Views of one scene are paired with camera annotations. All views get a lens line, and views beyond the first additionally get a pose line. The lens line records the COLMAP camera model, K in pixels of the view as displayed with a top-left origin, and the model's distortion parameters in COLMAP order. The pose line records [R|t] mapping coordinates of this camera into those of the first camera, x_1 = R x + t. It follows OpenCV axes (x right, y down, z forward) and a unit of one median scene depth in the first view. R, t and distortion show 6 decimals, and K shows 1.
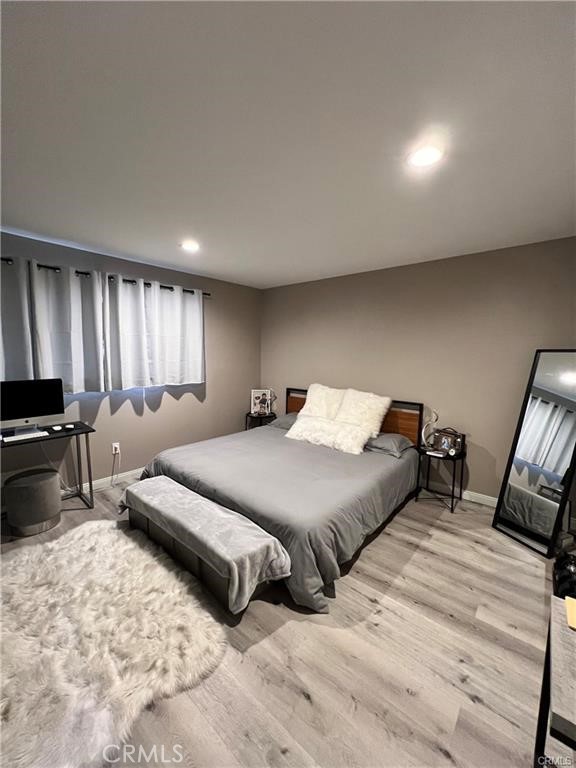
lens RADIAL K [[307.3, 0, 288.2], [0, 307.3, 384.2], [0, 0, 1]] dist [-0.001647, -0.000354]
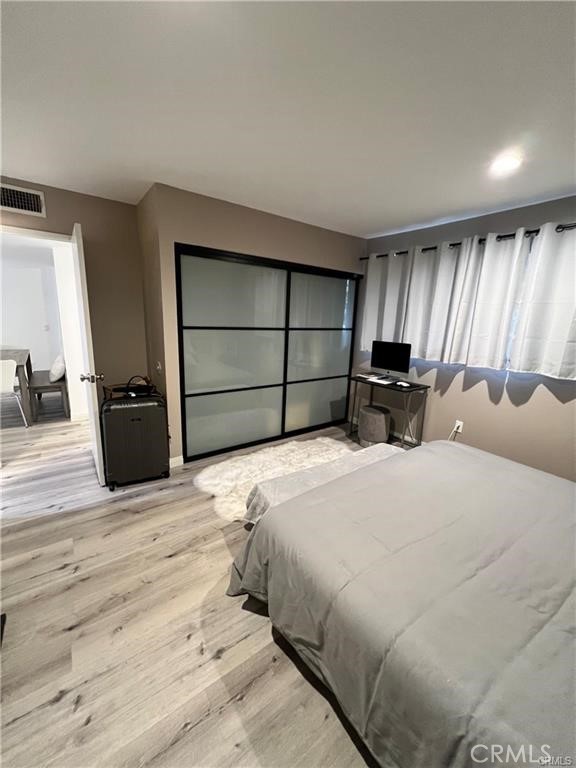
lens RADIAL K [[307.3, 0, 284.8], [0, 307.3, 381.5], [0, 0, 1]] dist [-0.001647, -0.000354]
pose [[-0.238491, 0.179285, -0.954452, 0.725557], [-0.144794, 0.965262, 0.217496, -0.087819], [0.960290, 0.190070, -0.204247, 1.040830]]
